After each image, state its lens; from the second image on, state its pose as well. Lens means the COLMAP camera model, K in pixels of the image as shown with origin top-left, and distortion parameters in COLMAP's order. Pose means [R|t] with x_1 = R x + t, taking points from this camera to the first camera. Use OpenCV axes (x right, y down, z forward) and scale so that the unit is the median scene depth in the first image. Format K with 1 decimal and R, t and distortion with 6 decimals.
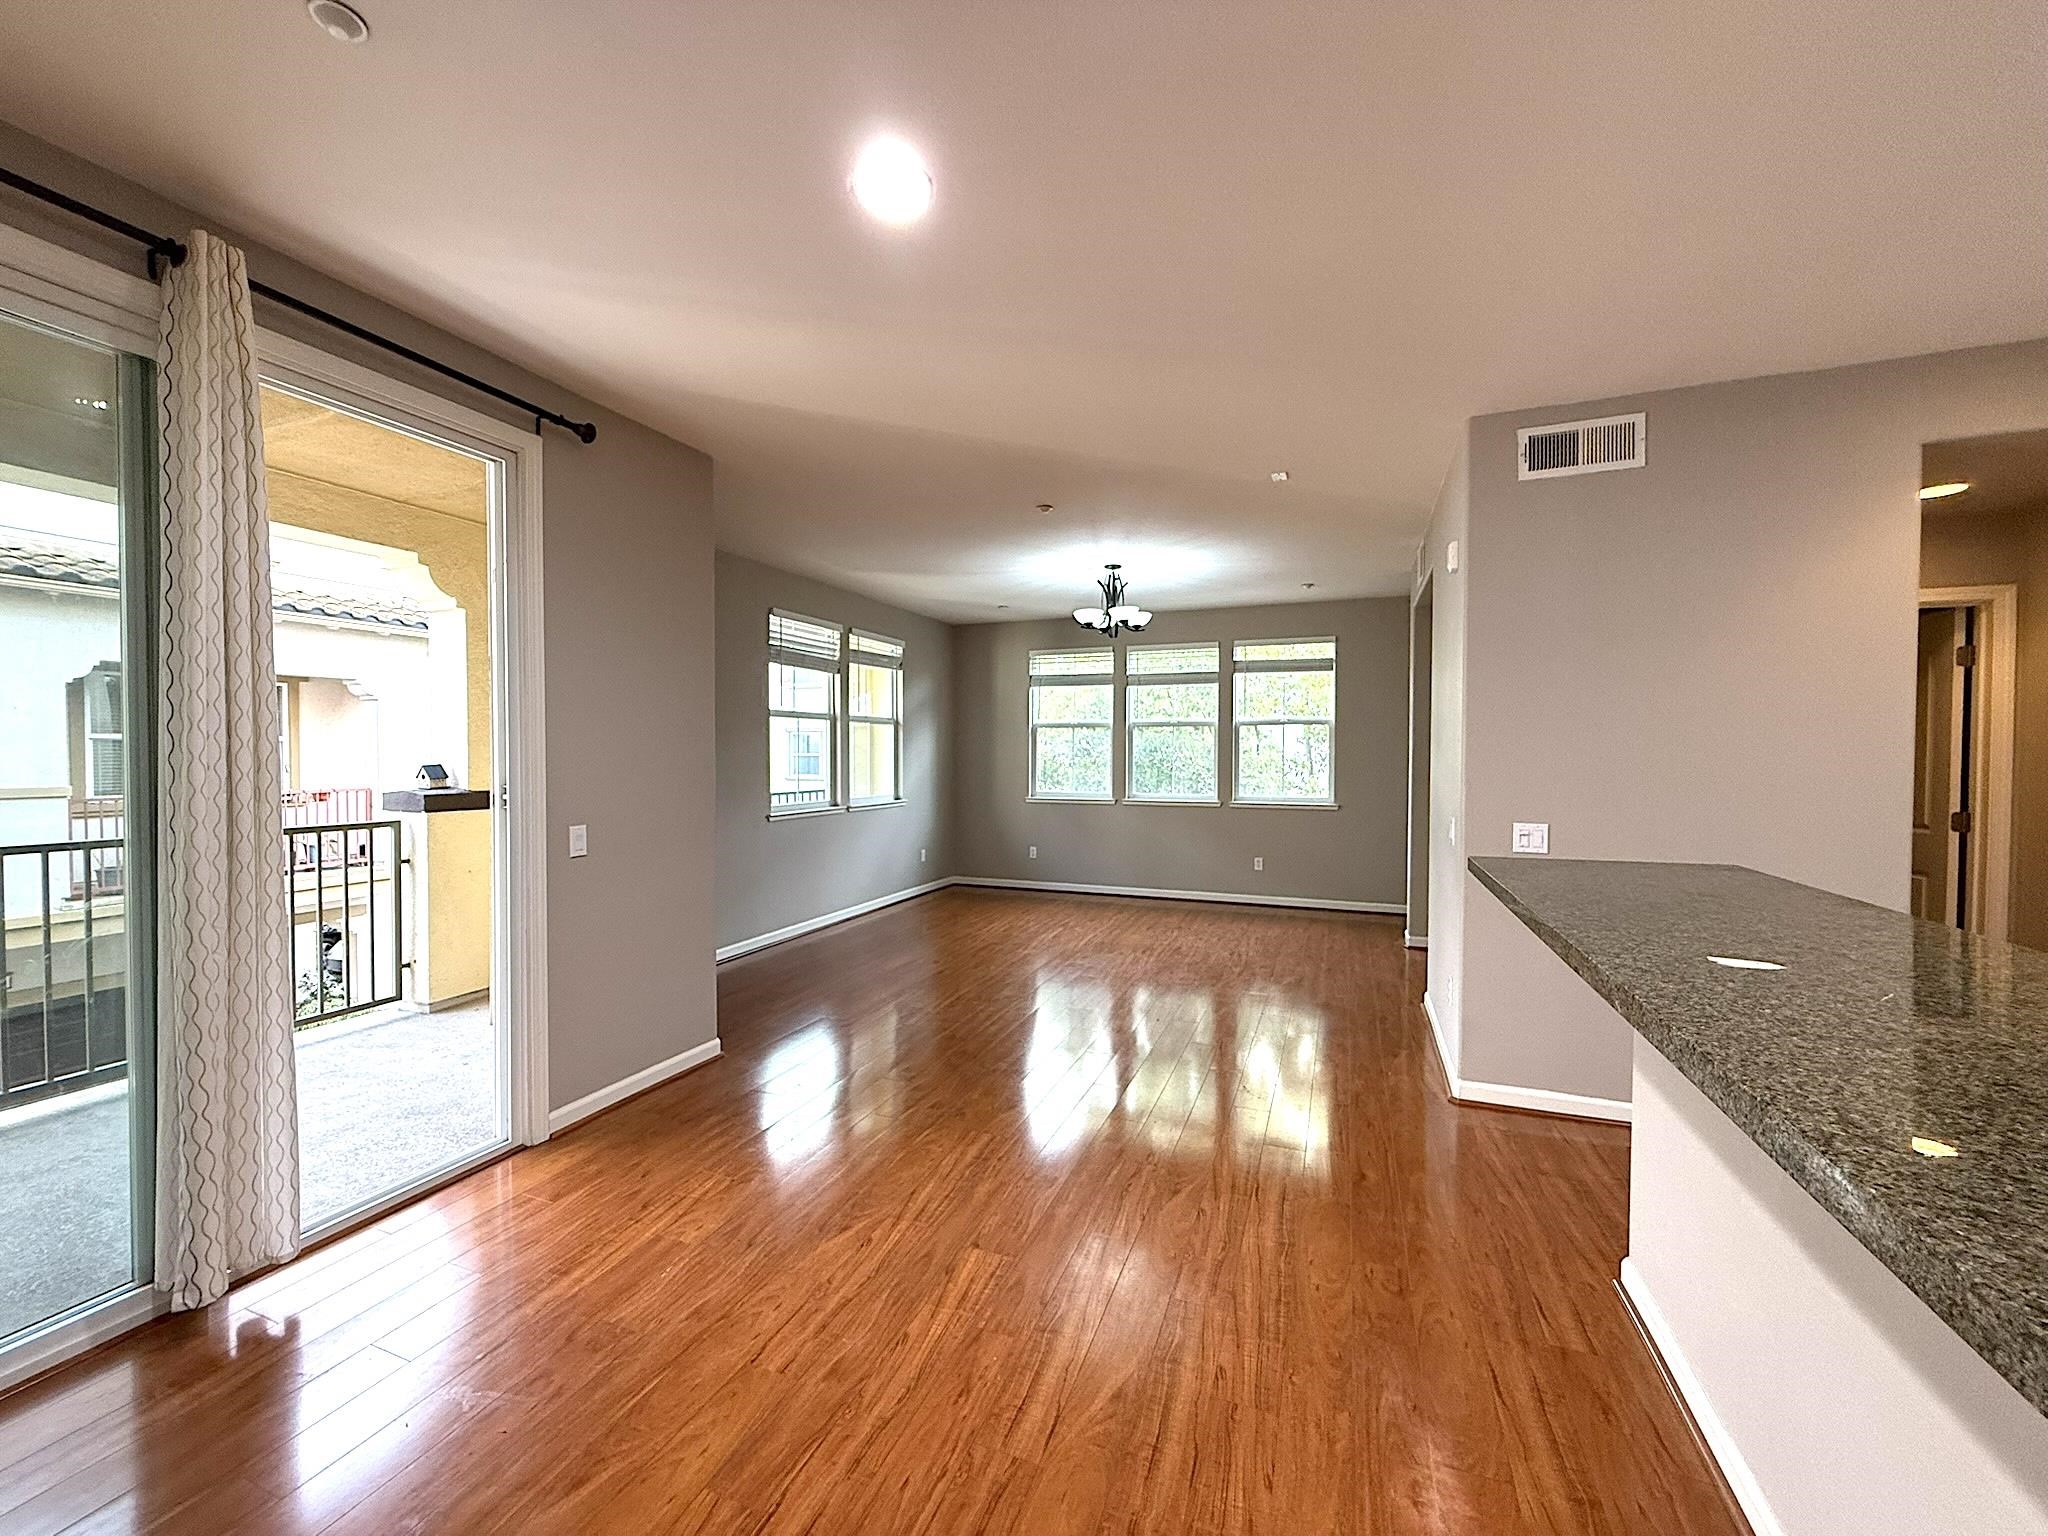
lens RADIAL K [[813.2, 0, 1018.2], [0, 813.2, 769.9], [0, 0, 1]] dist [0.000051, 0.000027]
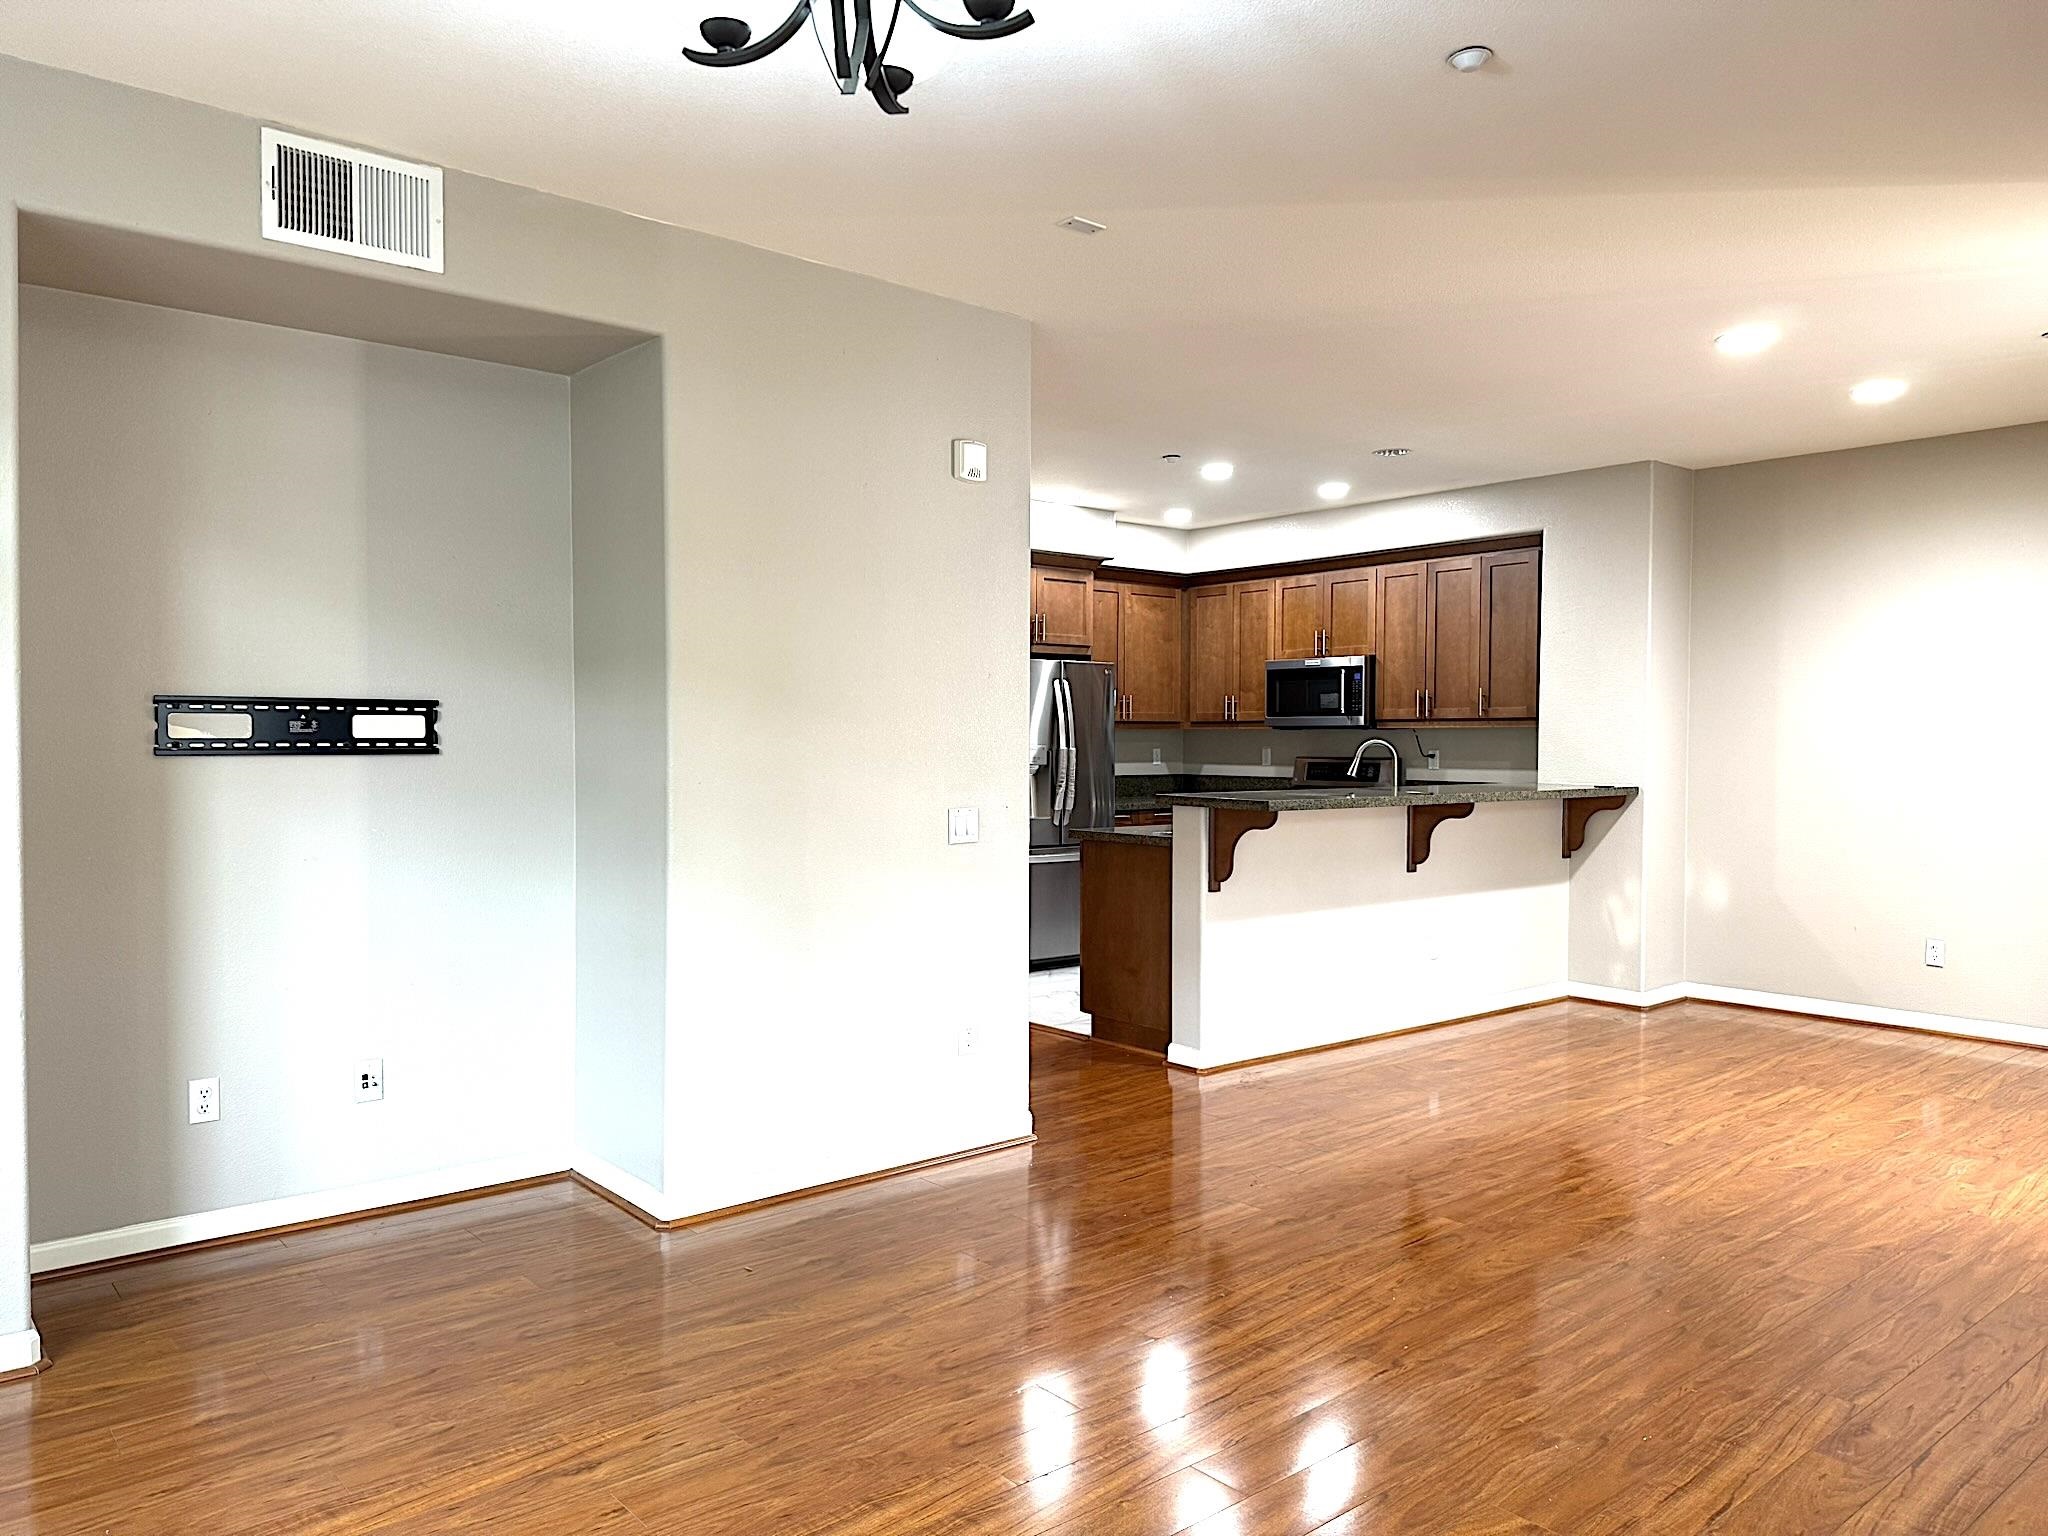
lens RADIAL K [[1444.9, 0, 1024.0], [0, 1444.9, 768.0], [0, 0, 1]] dist [0.112548, -0.165863]
pose [[-0.887963, -0.015749, 0.459646, -0.061634], [0.003184, 0.999179, 0.040387, -0.015014], [-0.459905, 0.037326, -0.887183, 1.050490]]
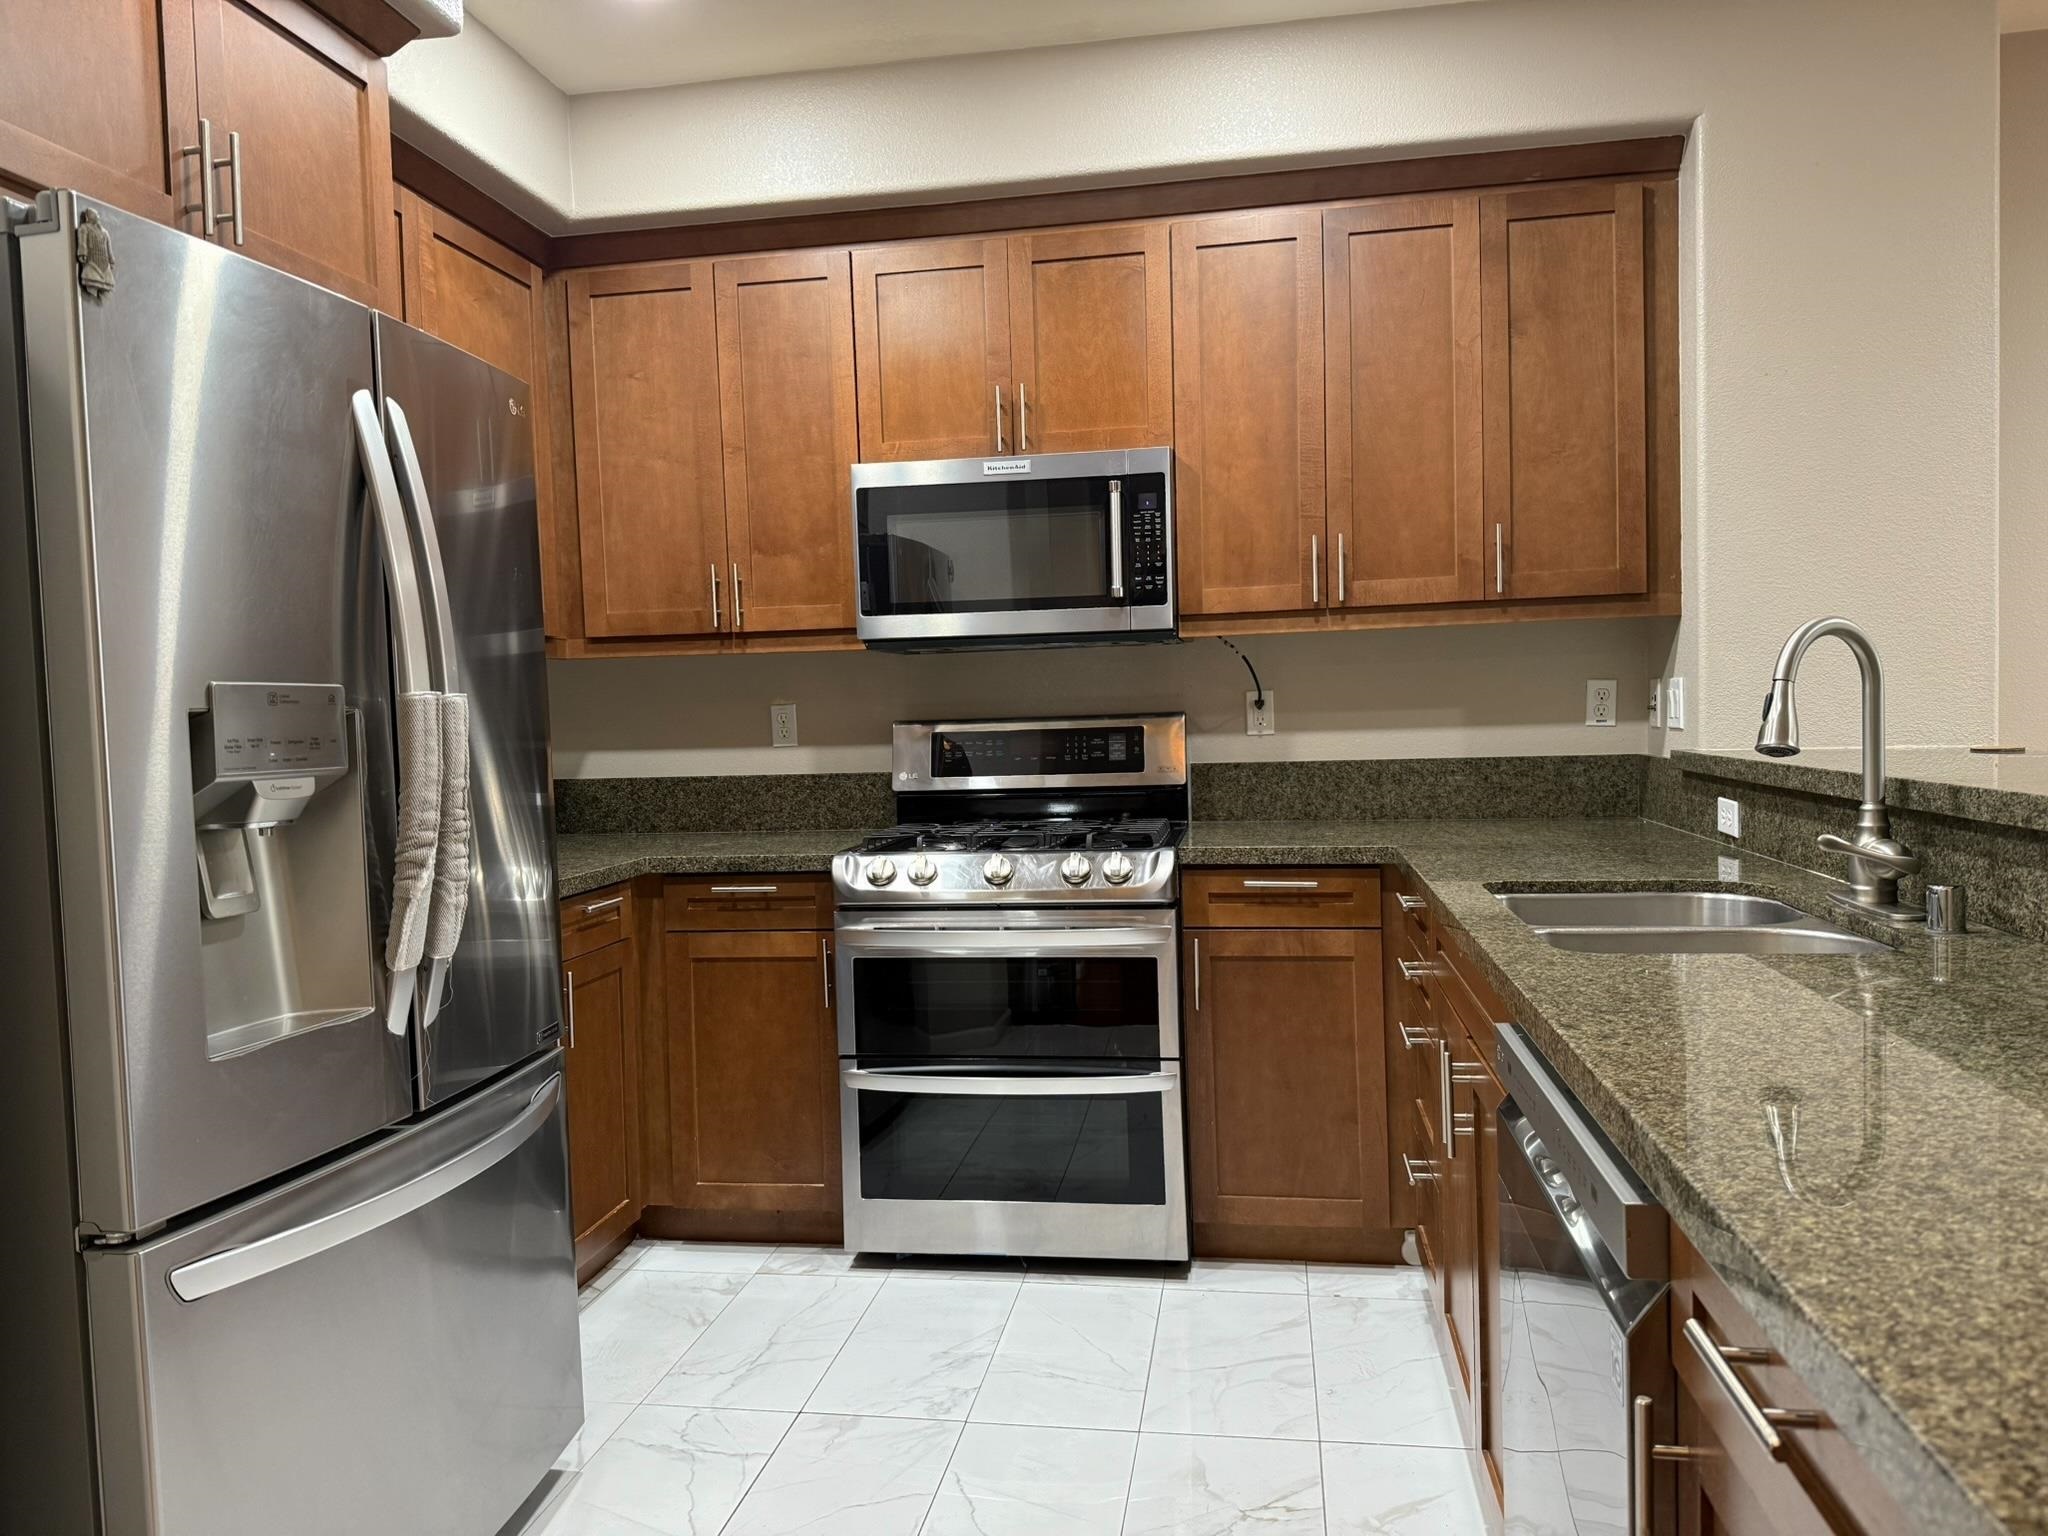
lens RADIAL K [[1444.9, 0, 1024.0], [0, 1444.9, 768.0], [0, 0, 1]] dist [0.112548, -0.165863]
pose [[-0.974834, 0.034406, -0.220259, 0.387228], [0.021252, 0.997861, 0.061813, 0.014080], [0.221915, 0.055576, -0.973481, 0.307474]]
